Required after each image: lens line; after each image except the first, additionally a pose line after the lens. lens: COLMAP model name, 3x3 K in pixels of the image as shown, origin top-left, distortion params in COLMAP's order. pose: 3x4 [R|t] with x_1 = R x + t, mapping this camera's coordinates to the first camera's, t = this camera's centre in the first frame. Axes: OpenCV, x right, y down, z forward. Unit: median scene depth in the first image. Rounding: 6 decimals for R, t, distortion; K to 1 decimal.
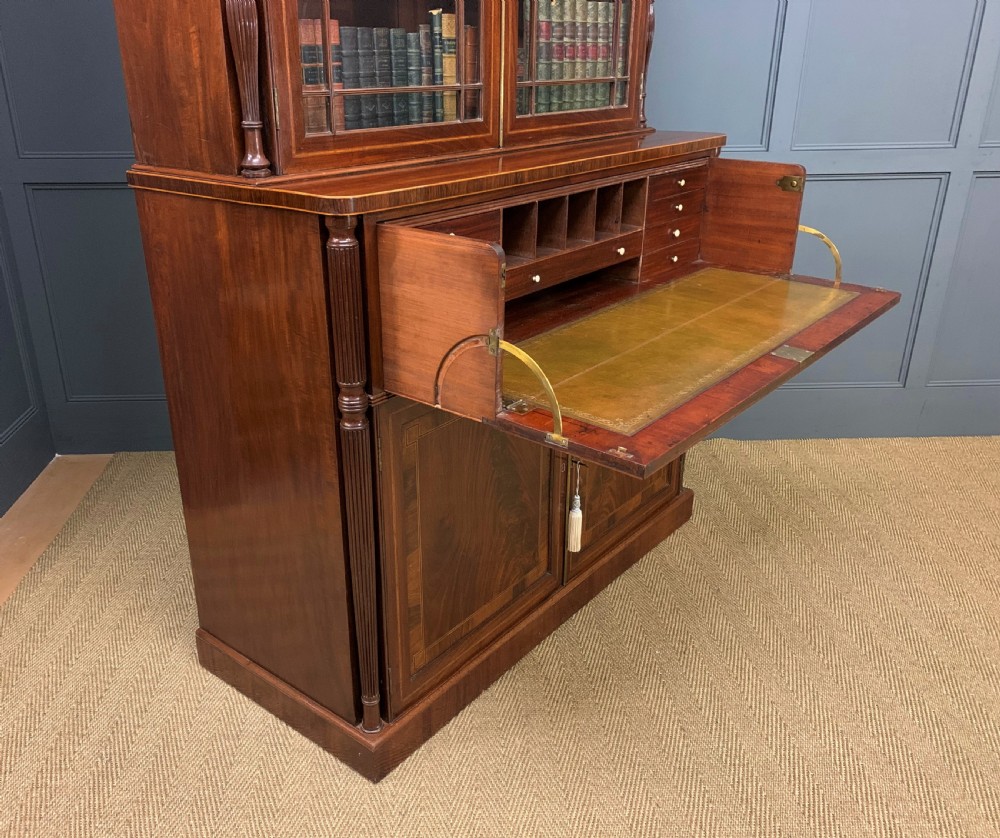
lens RADIAL K [[879.0, 0, 464.9], [0, 879.0, 430.6], [0, 0, 1]] dist [0.009960, -0.001621]
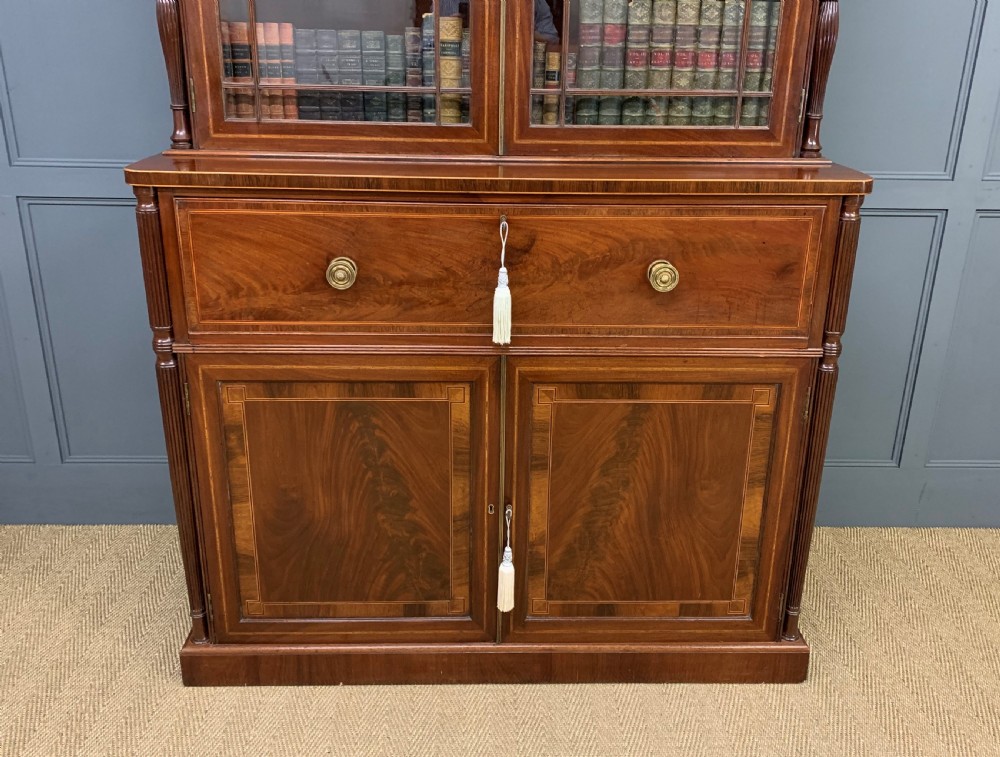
lens RADIAL K [[921.9, 0, 511.3], [0, 921.9, 364.2], [0, 0, 1]] dist [0.101389, -0.176683]
pose [[0.657337, 0.277630, -0.700593, 0.943580], [-0.316177, 0.945487, 0.078021, -0.224516], [0.684062, 0.170225, 0.709283, 0.400225]]
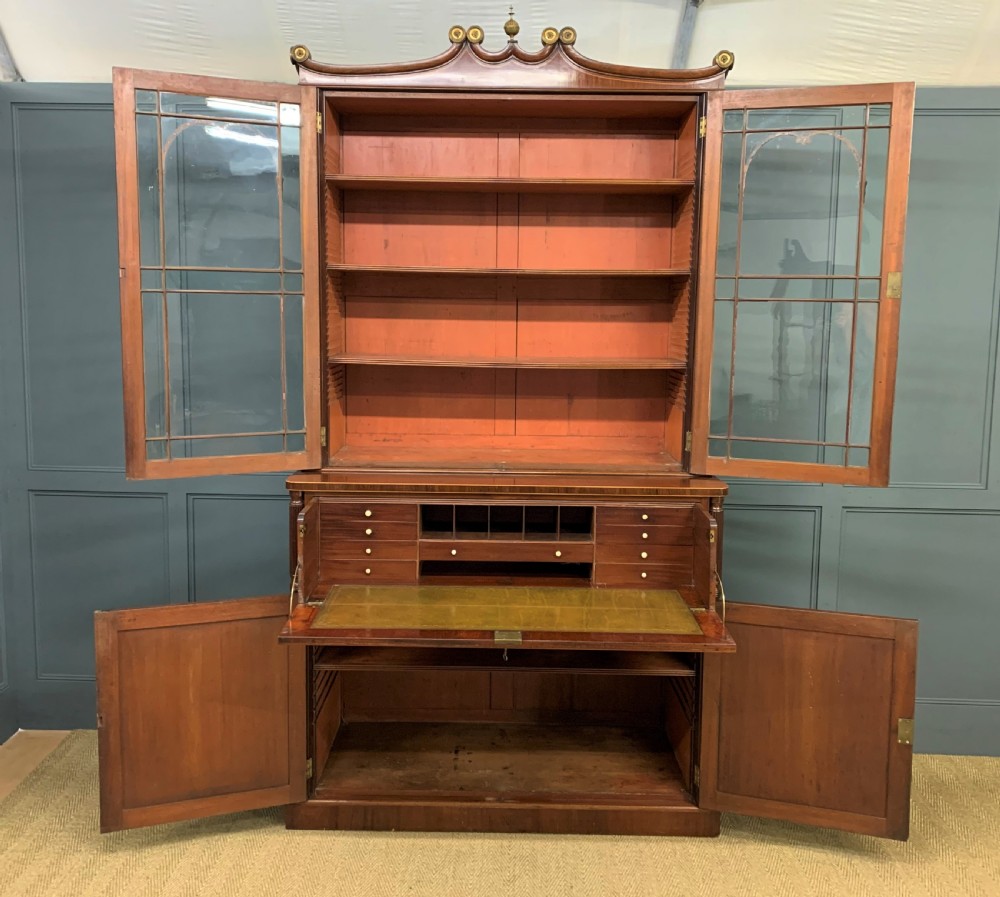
lens RADIAL K [[987.3, 0, 487.0], [0, 987.3, 418.9], [0, 0, 1]] dist [0.113125, -0.263272]
pose [[0.626026, 0.102093, -0.773090, 1.571784], [-0.321574, 0.936970, -0.136667, -0.188198], [0.710409, 0.334163, 0.619398, -0.138075]]
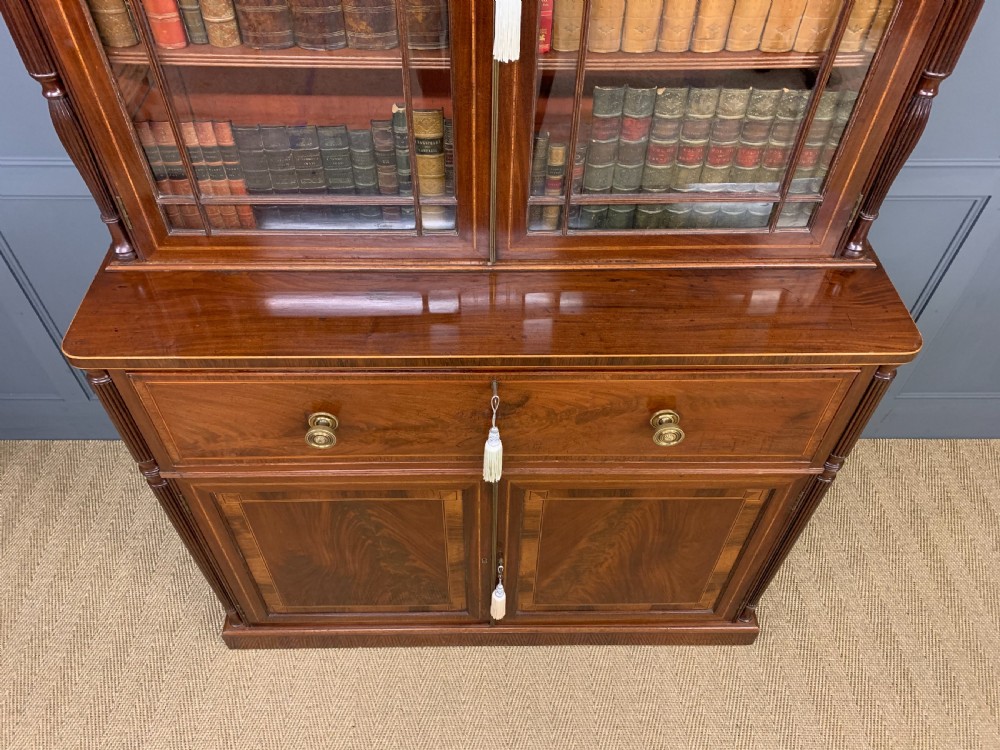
lens RADIAL K [[771.8, 0, 490.6], [0, 771.8, 374.7], [0, 0, 1]] dist [0.063706, -0.085775]
pose [[0.642816, 0.575855, -0.505152, 0.542679], [-0.311262, 0.798911, 0.514643, -0.710995], [0.699932, -0.173586, 0.692794, 0.565283]]
